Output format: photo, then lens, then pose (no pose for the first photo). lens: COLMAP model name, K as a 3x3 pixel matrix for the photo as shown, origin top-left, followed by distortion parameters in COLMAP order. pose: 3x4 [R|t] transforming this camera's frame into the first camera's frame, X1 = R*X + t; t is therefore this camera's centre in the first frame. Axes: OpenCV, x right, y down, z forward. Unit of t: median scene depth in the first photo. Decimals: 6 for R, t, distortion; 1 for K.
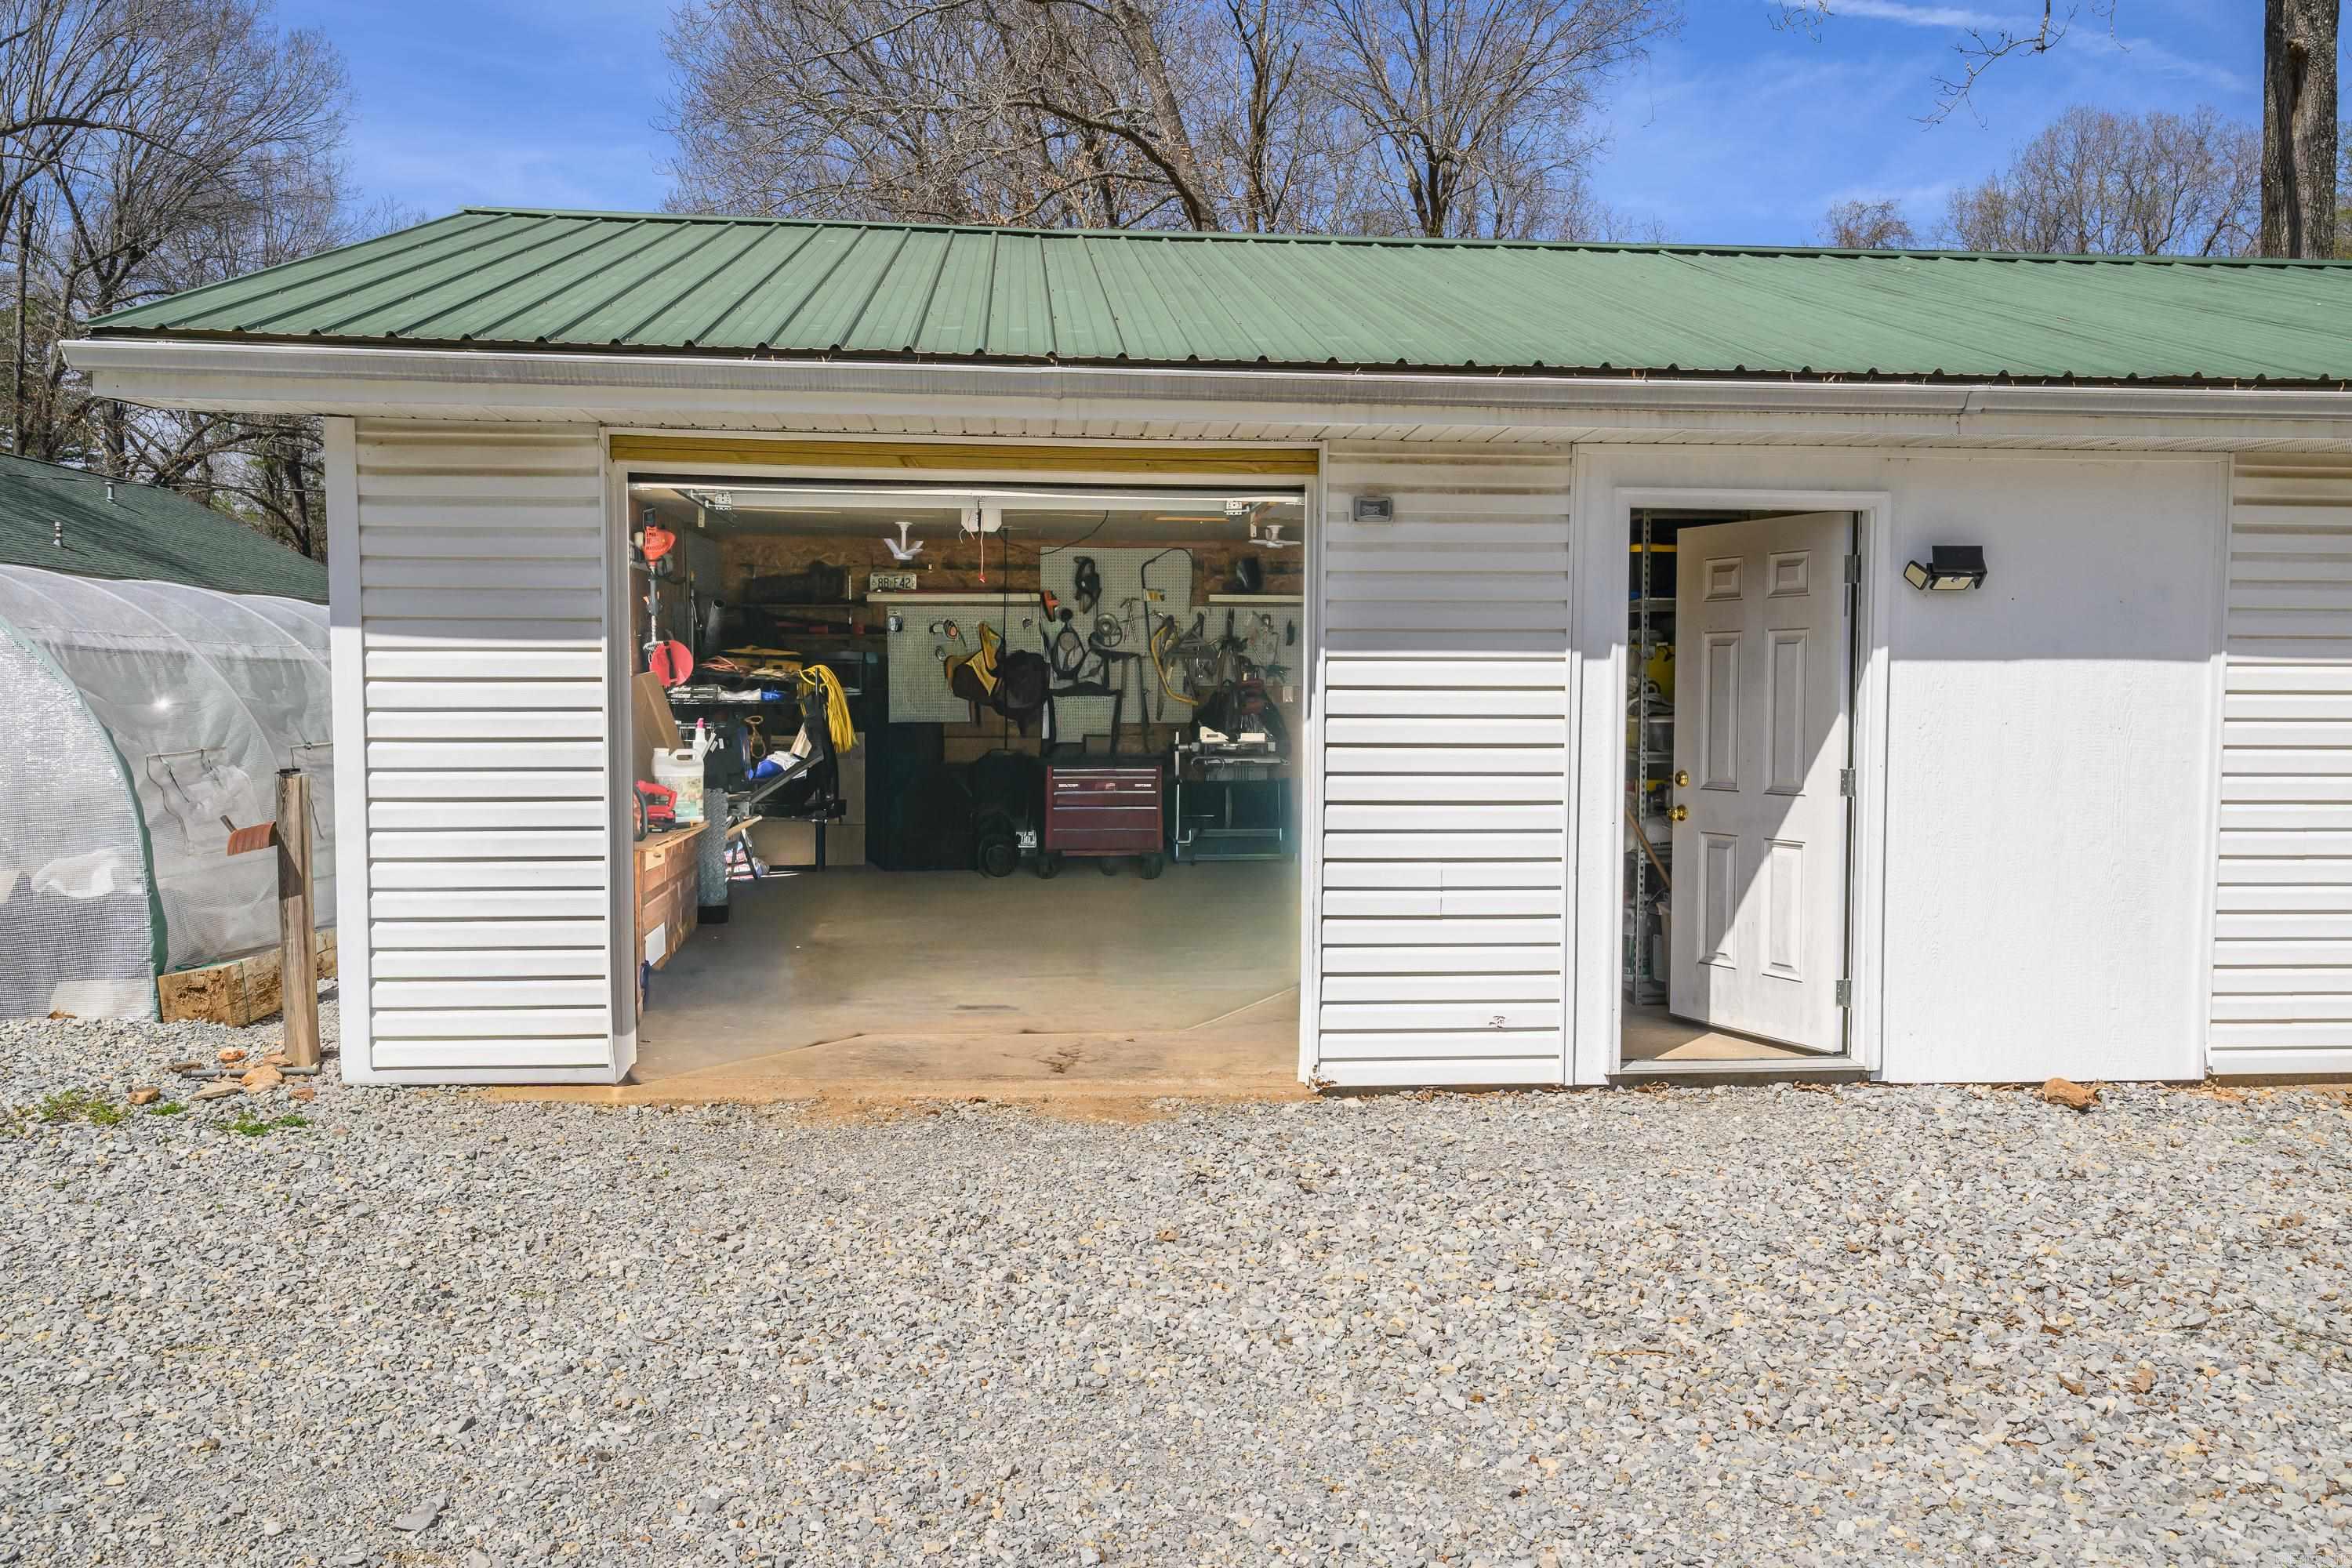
lens RADIAL K [[1877.7, 0, 1176.0], [0, 1877.7, 784.0], [0, 0, 1]] dist [0.003308, -0.000994]
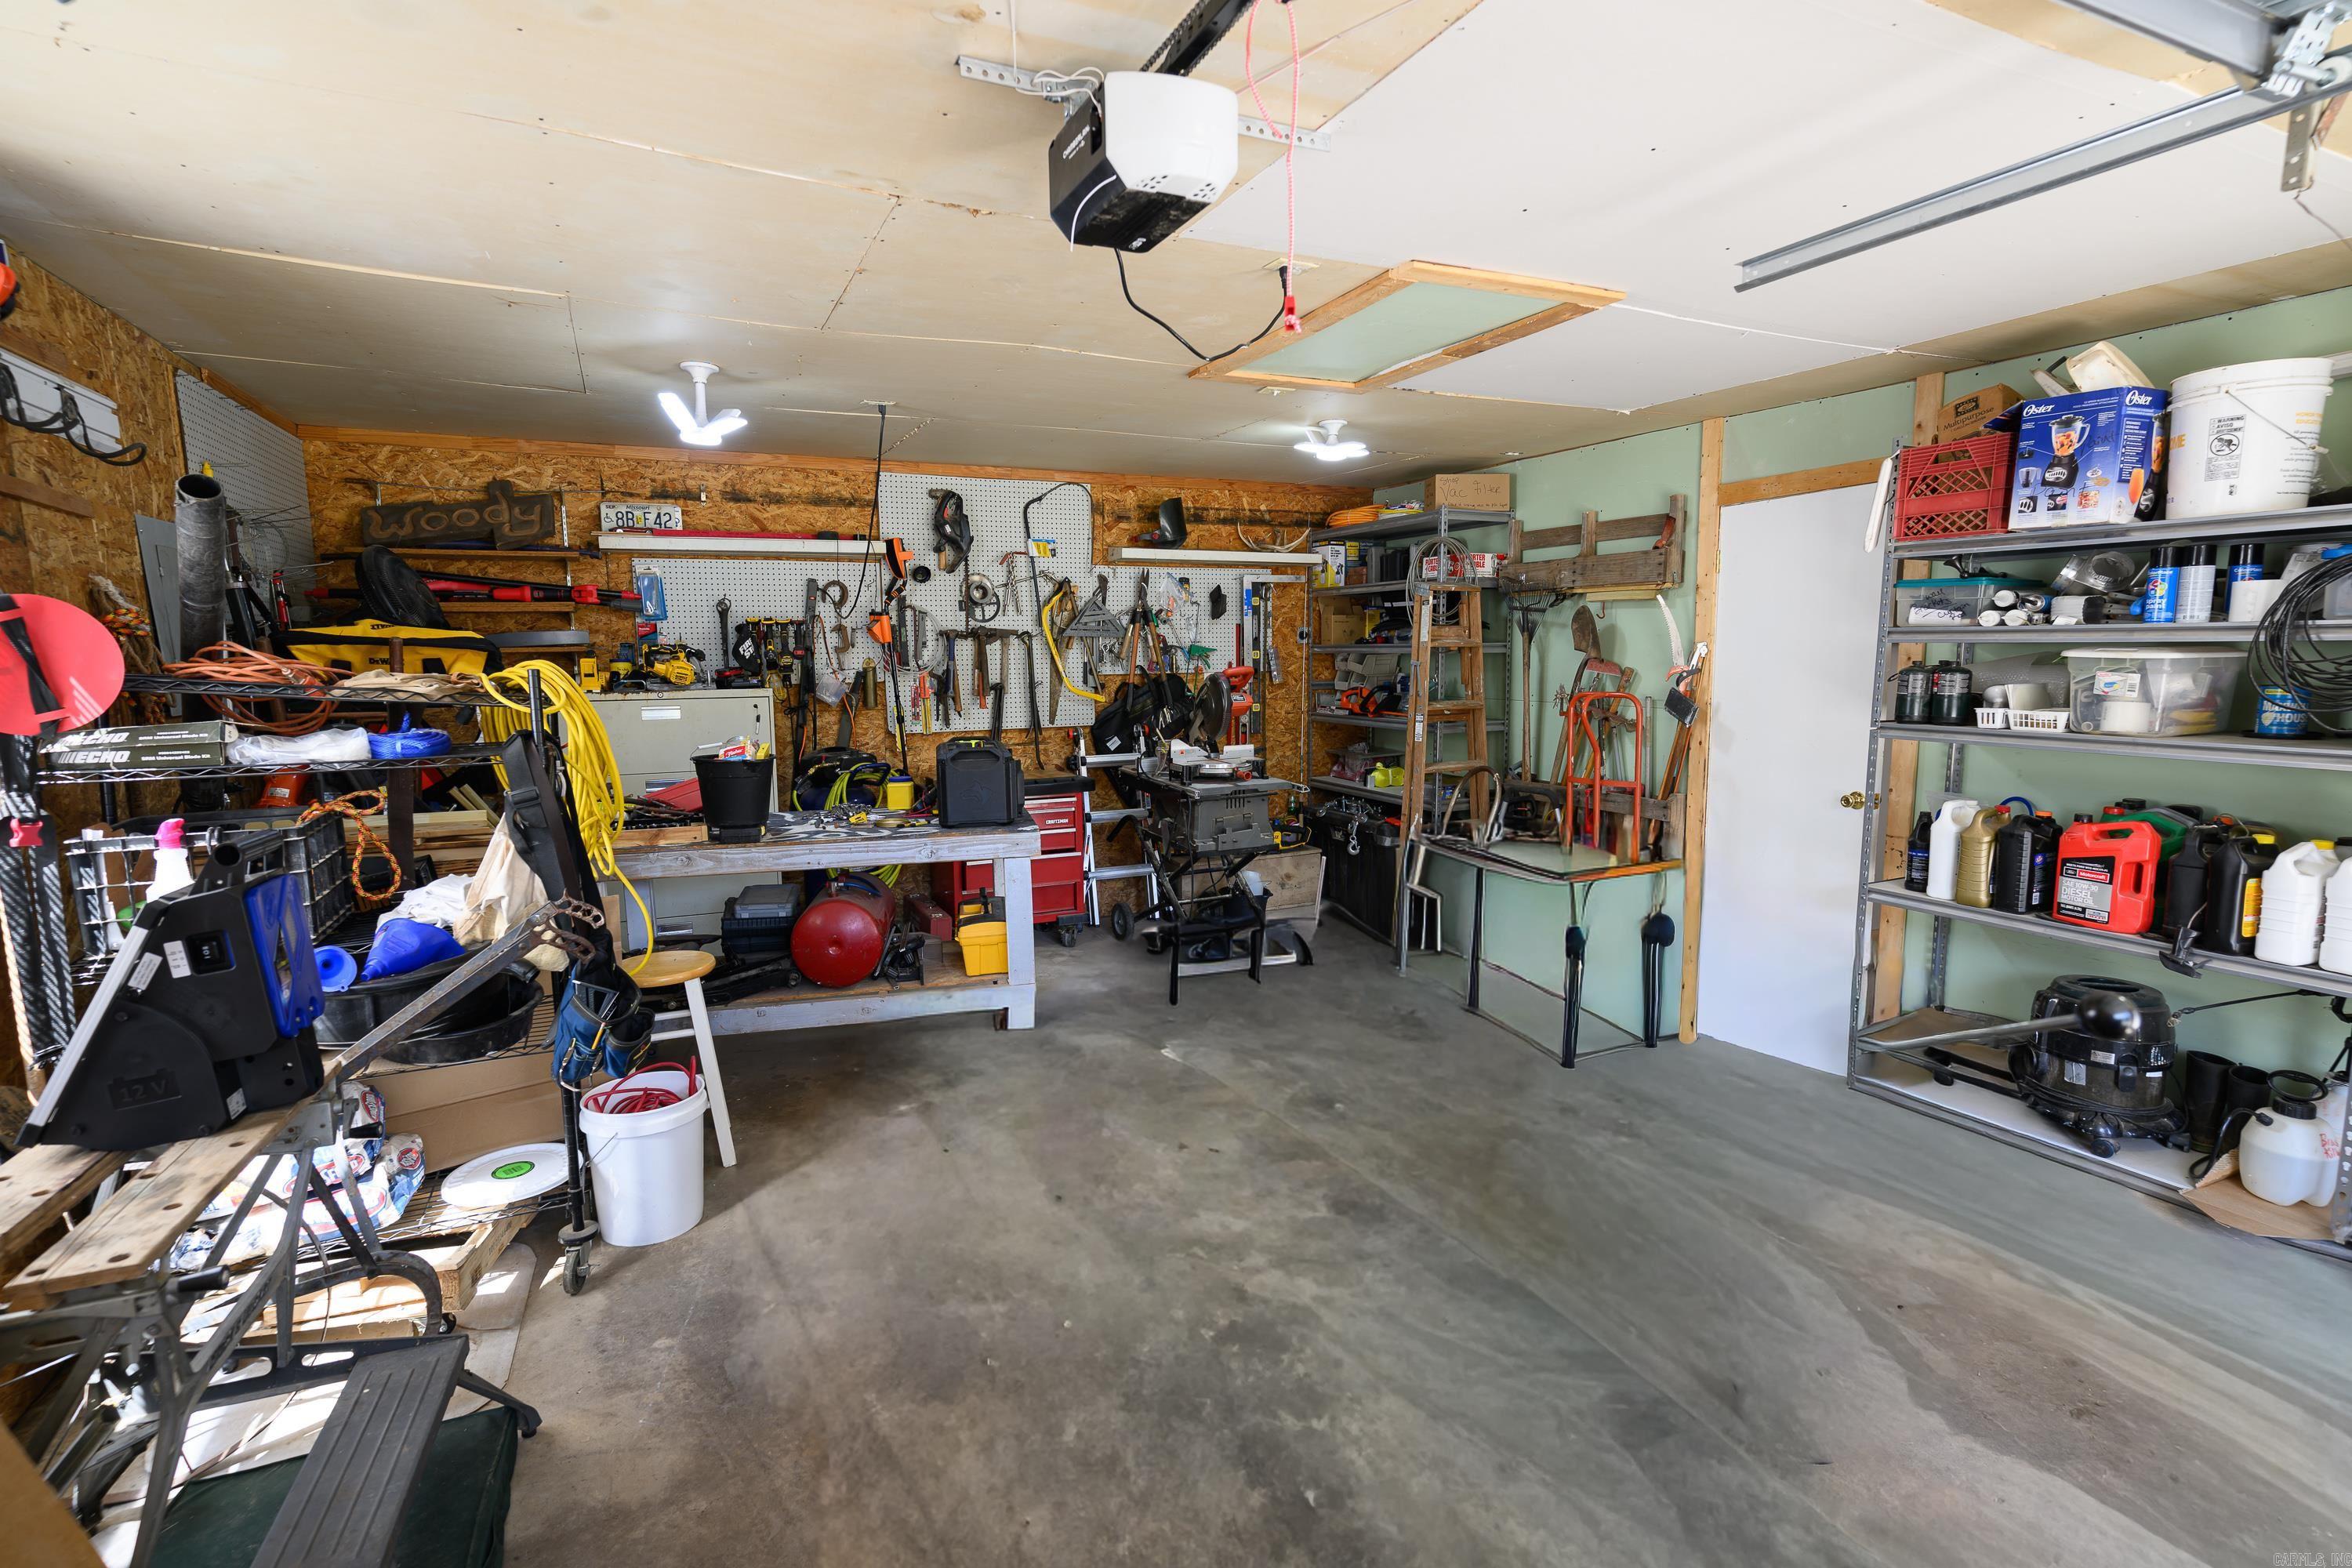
lens RADIAL K [[1105.3, 0, 1161.9], [0, 1105.3, 790.7], [0, 0, 1]] dist [0.002503, -0.000366]
pose [[0.938862, -0.057365, 0.339482, -0.117598], [0.033342, 0.996536, 0.076184, -0.039604], [-0.342676, -0.060208, 0.937522, 0.587359]]
